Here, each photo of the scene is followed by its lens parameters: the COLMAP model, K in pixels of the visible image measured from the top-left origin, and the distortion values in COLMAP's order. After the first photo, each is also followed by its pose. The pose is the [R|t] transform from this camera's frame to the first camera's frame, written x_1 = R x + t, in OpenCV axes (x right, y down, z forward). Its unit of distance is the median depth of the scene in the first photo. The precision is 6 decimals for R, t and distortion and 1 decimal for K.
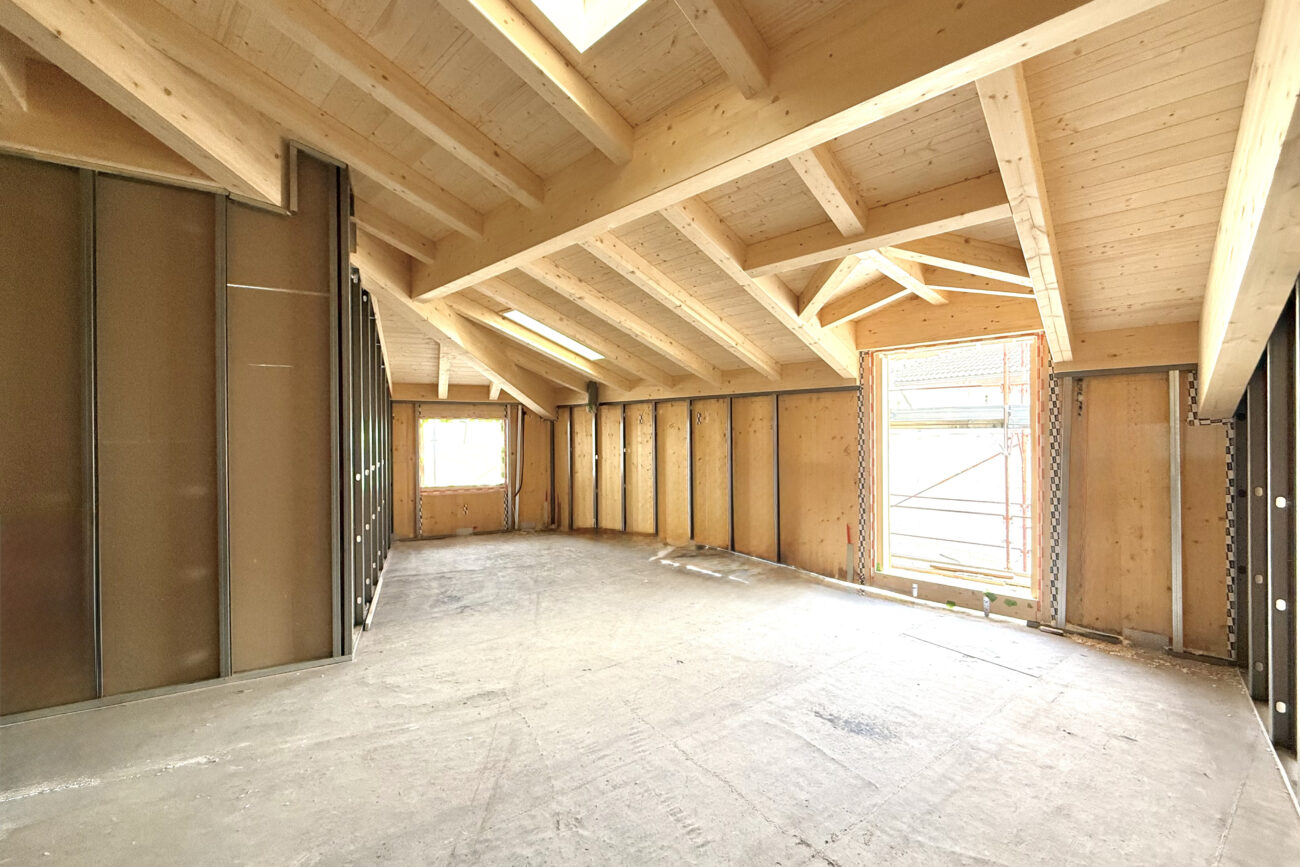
lens RADIAL K [[513.2, 0, 649.2], [0, 513.2, 432.5], [0, 0, 1]] dist [-0.000510, -0.000312]
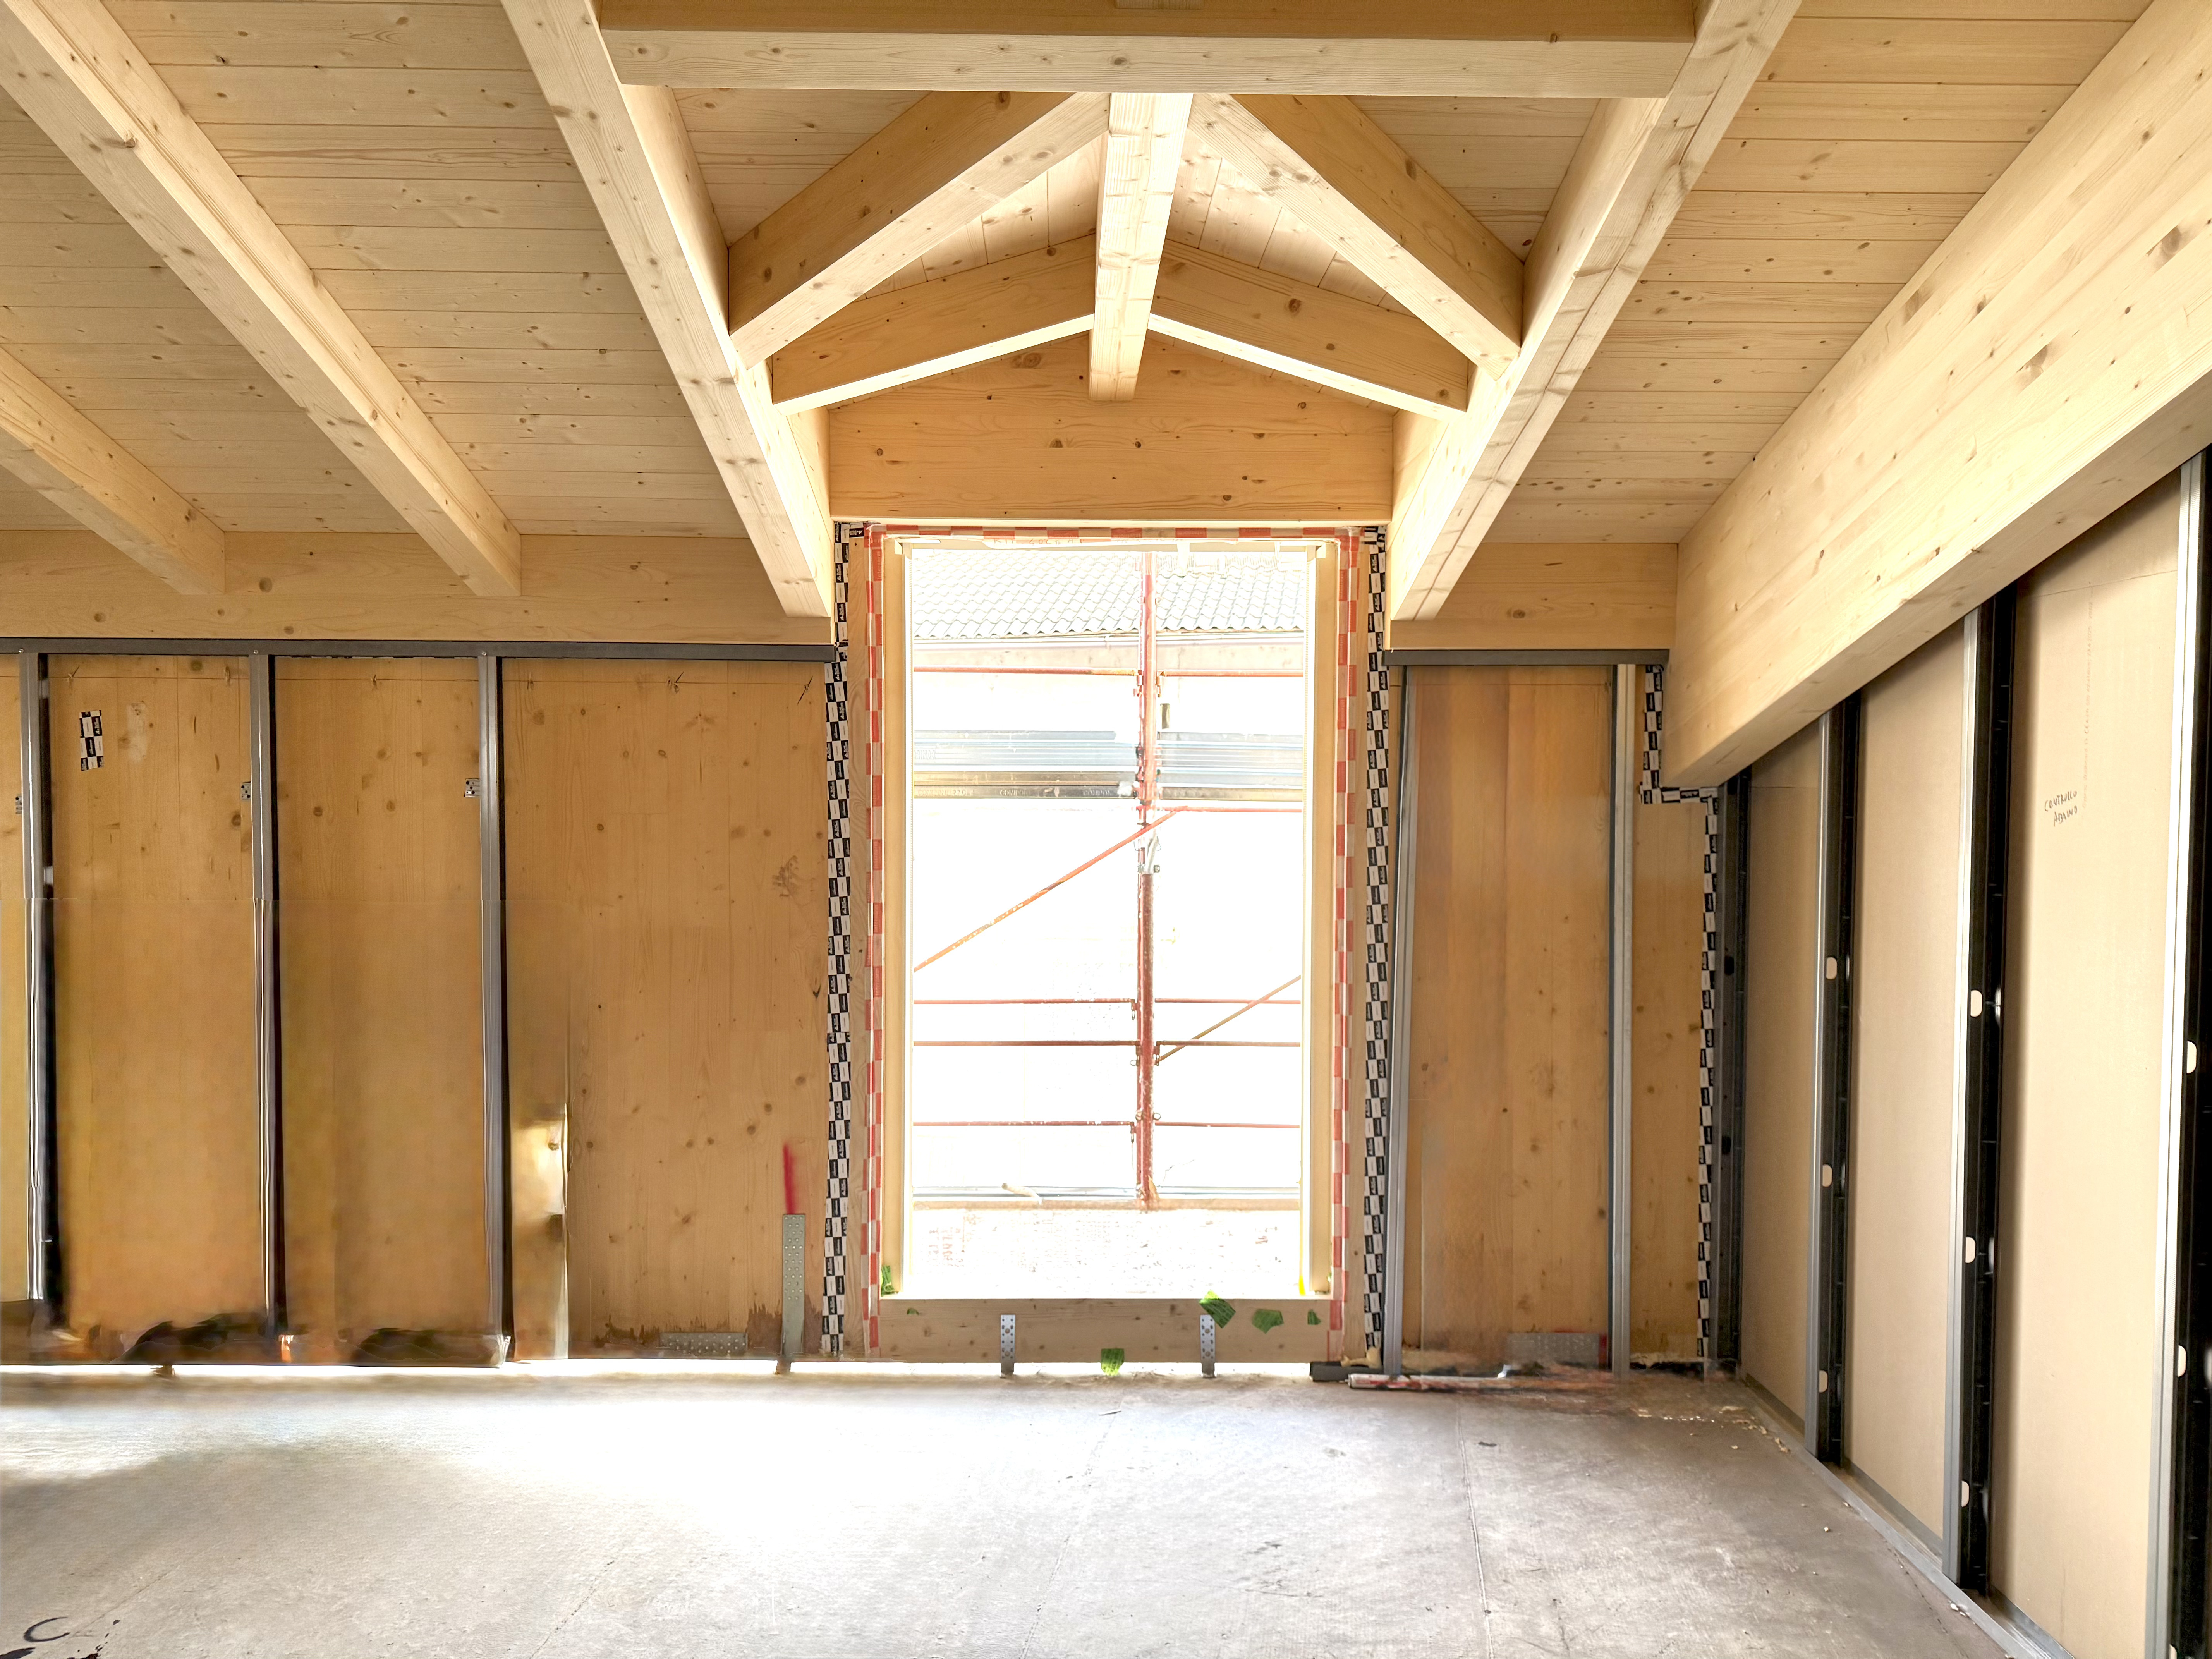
lens RADIAL K [[1546.2, 0, 1103.4], [0, 1546.2, 833.3], [0, 0, 1]] dist [0.097641, -0.124966]
pose [[0.717670, -0.012258, 0.696275, -0.085943], [-0.009403, 0.999583, 0.027289, -0.015868], [-0.696320, -0.026131, 0.717256, 0.335797]]
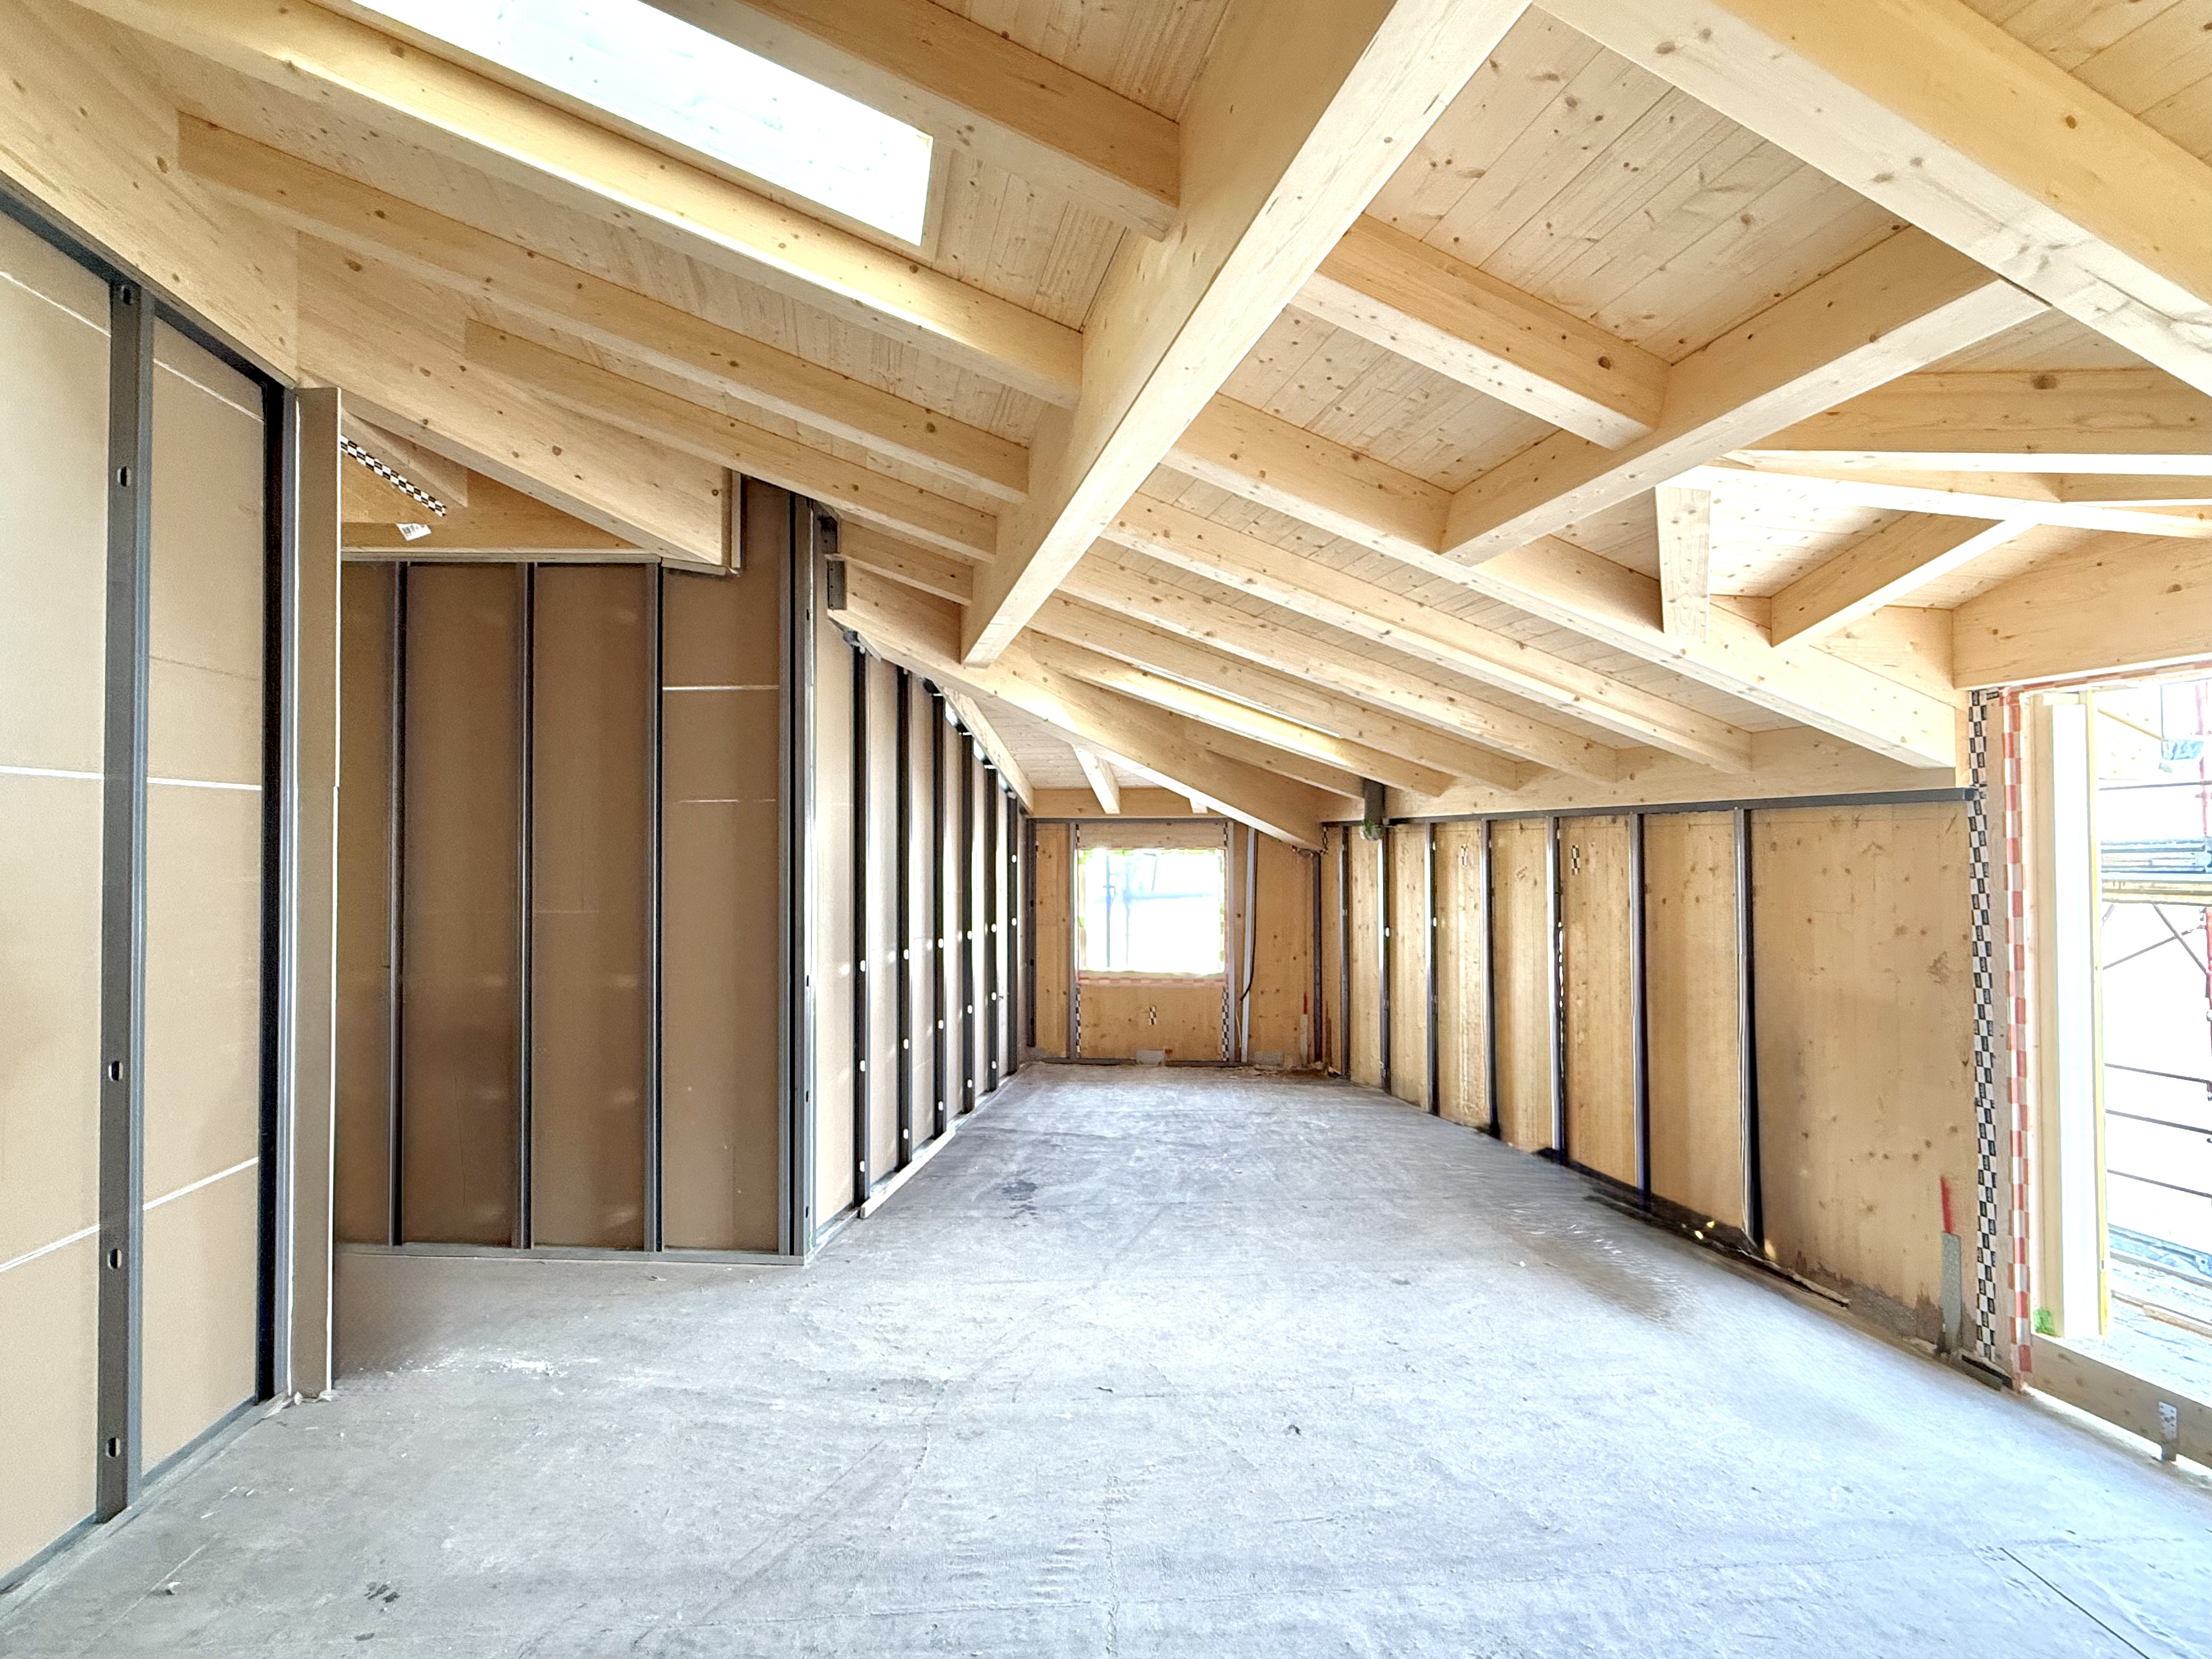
lens RADIAL K [[1019.8, 0, 1112.0], [0, 1019.8, 828.7], [0, 0, 1]] dist [0.000223, -0.000224]
pose [[0.846737, -0.004571, -0.531992, 0.327353], [-0.003695, 0.999888, -0.014472, -0.058854], [0.531998, 0.014220, 0.846626, 0.111022]]
